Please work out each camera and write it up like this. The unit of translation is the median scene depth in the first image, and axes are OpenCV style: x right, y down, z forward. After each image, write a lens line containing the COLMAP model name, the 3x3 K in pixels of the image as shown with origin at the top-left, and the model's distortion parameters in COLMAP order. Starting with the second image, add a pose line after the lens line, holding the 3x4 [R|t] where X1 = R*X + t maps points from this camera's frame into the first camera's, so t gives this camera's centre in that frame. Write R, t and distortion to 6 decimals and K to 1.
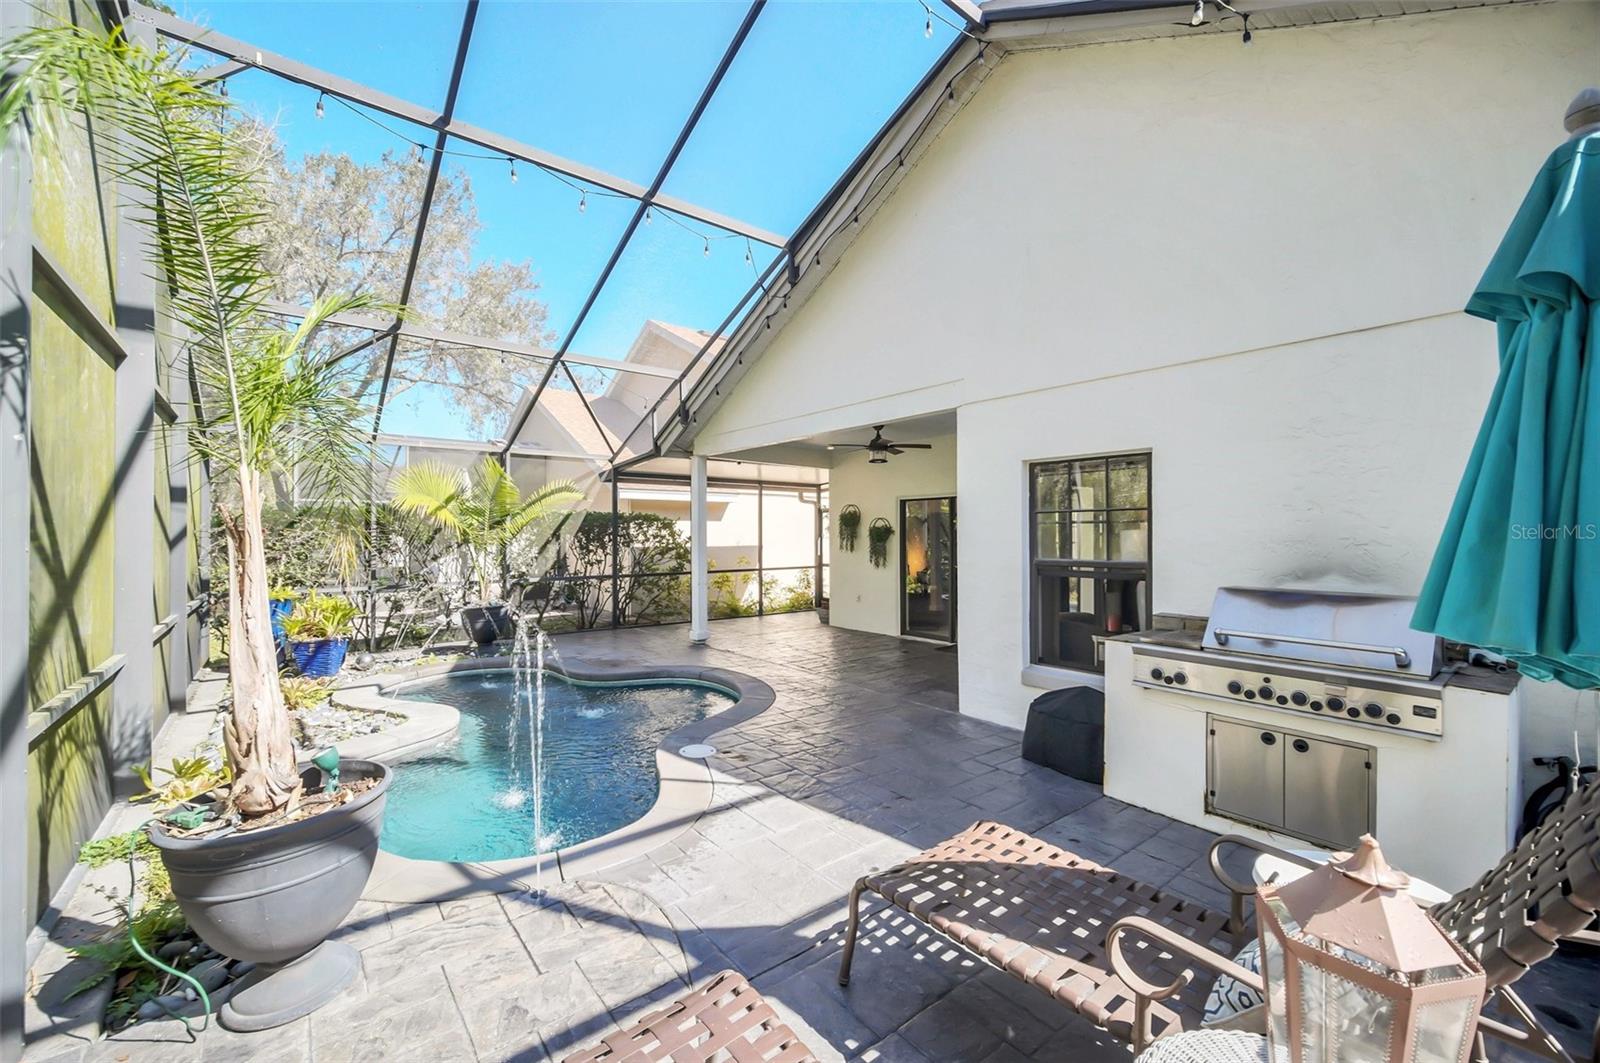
lens RADIAL K [[646.1, 0, 788.7], [0, 646.1, 531.5], [0, 0, 1]] dist [0.000355, -0.000131]
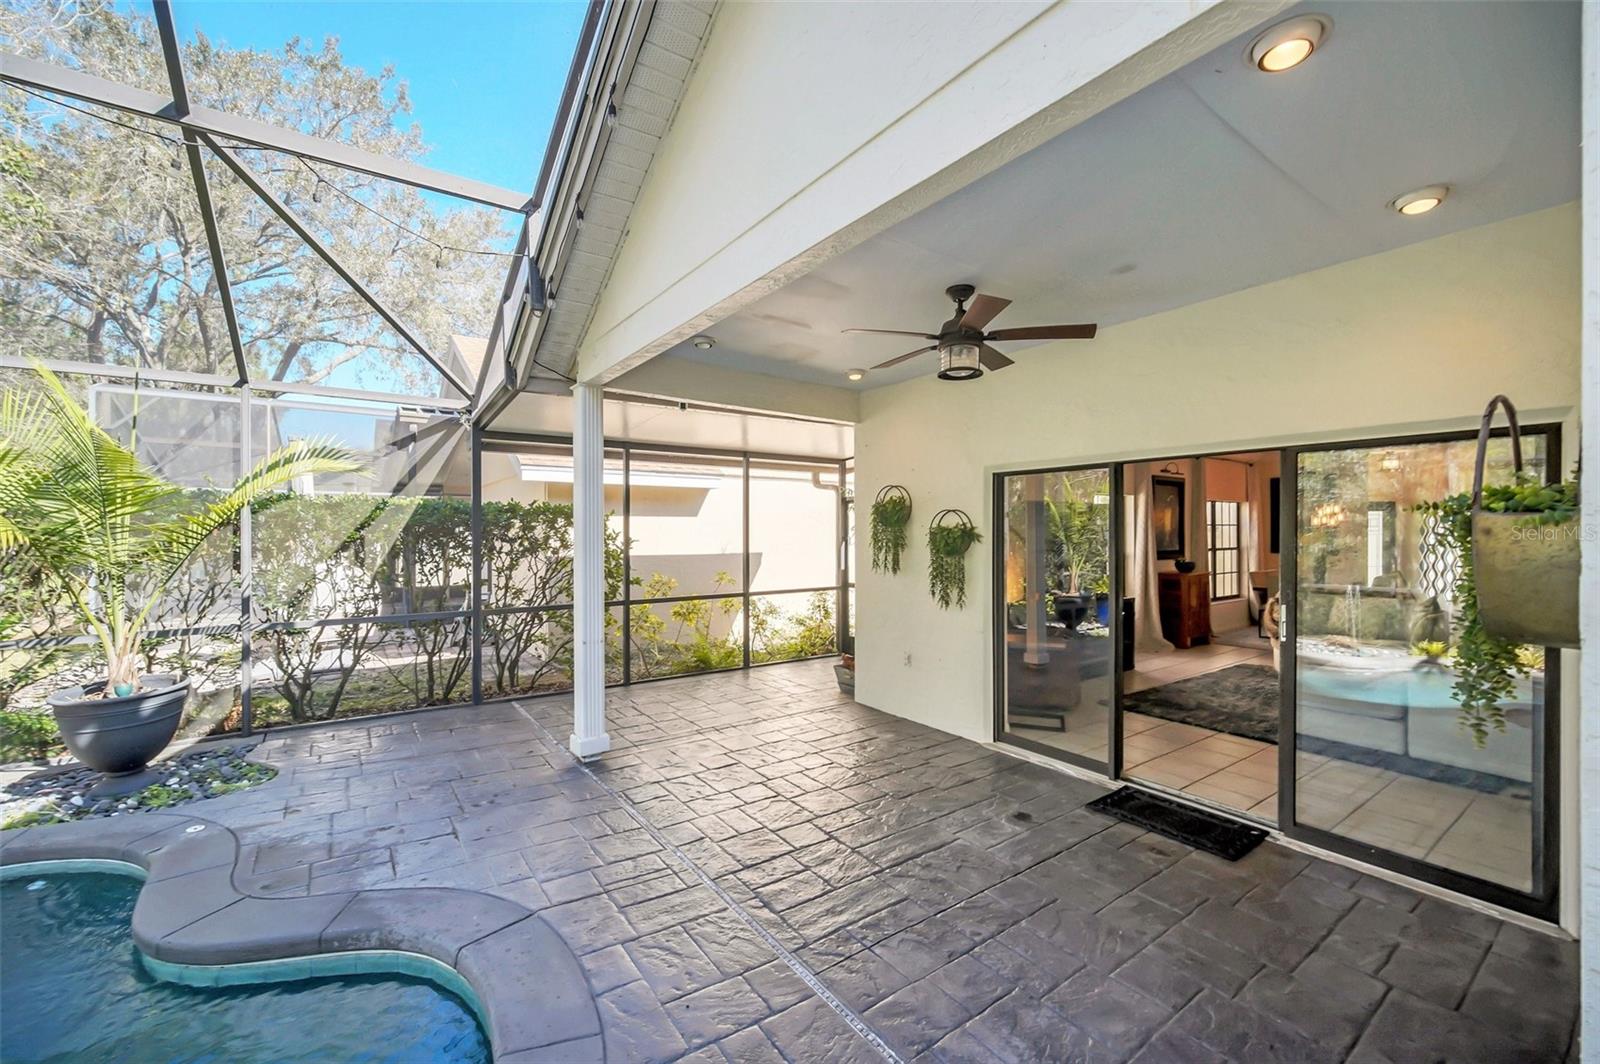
lens RADIAL K [[646.1, 0, 788.7], [0, 646.1, 532.0], [0, 0, 1]] dist [0.000355, -0.000131]
pose [[0.998132, 0.000961, -0.061080, 0.044971], [-0.000601, 0.999982, 0.005904, -0.006209], [0.061085, -0.005856, 0.998115, 0.492313]]
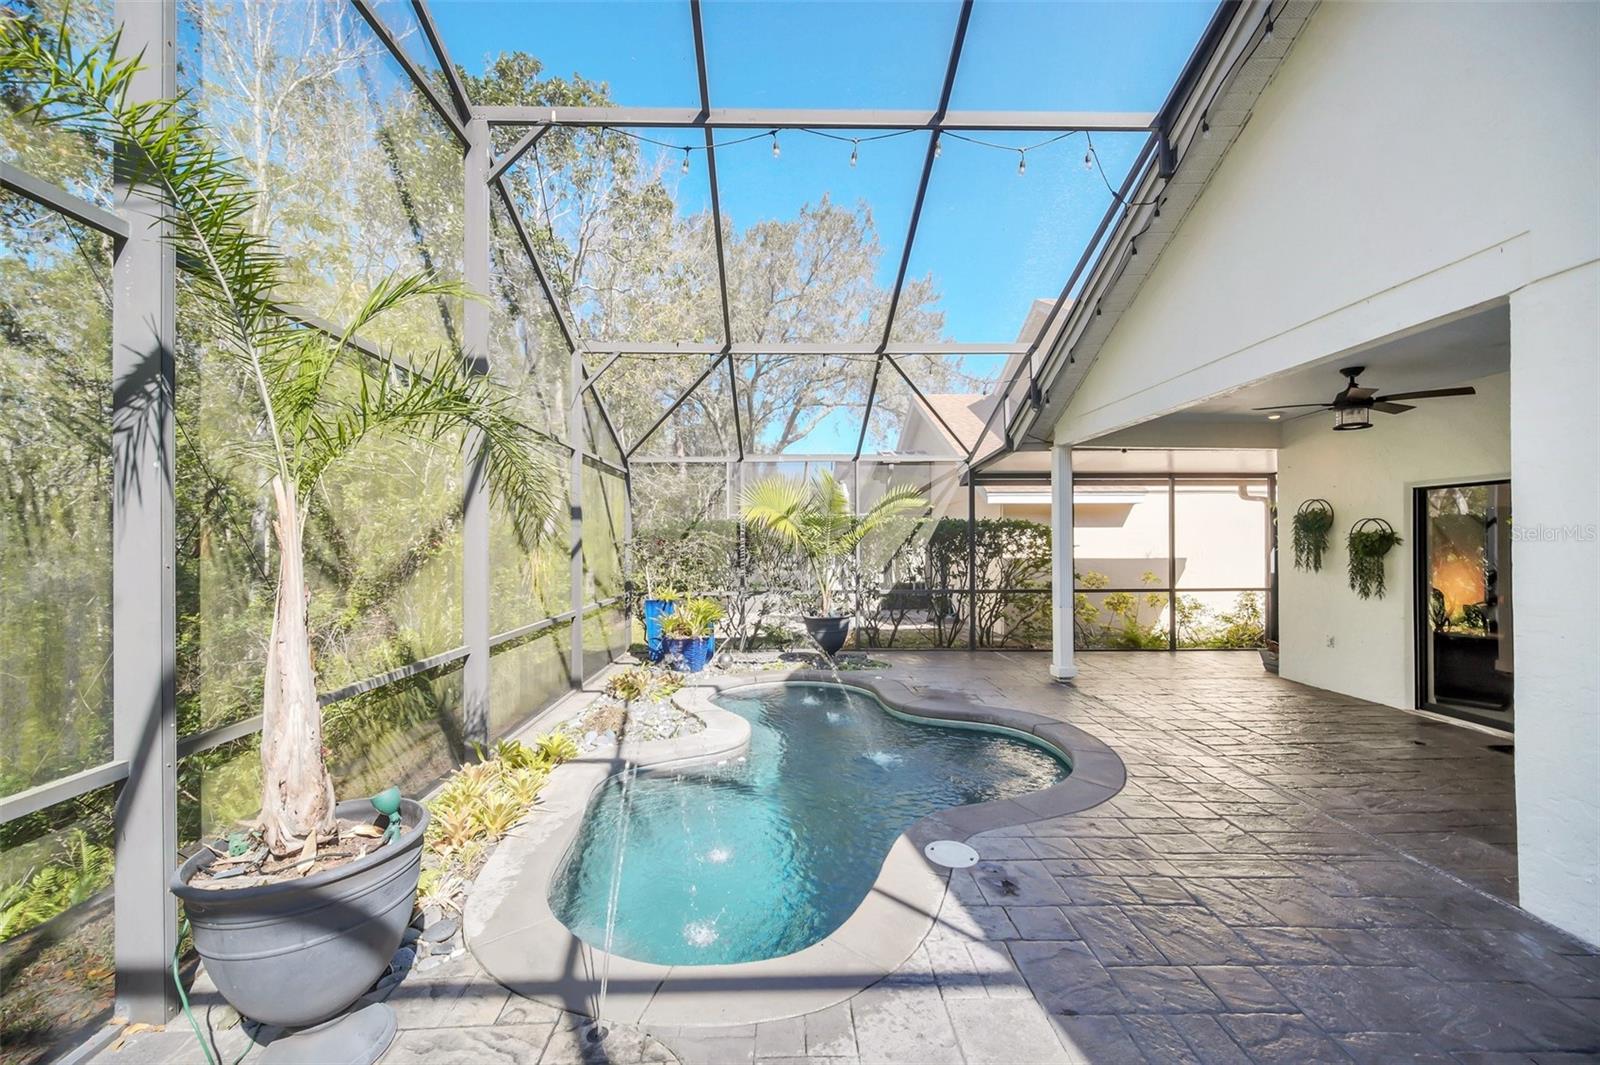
lens RADIAL K [[642.4, 0, 785.9], [0, 642.4, 539.0], [0, 0, 1]] dist [-0.002105, -0.000388]
pose [[0.795189, -0.004431, -0.606346, 0.068159], [0.004147, 0.999990, -0.001869, -0.002016], [0.606348, -0.001028, 0.795199, 0.158107]]
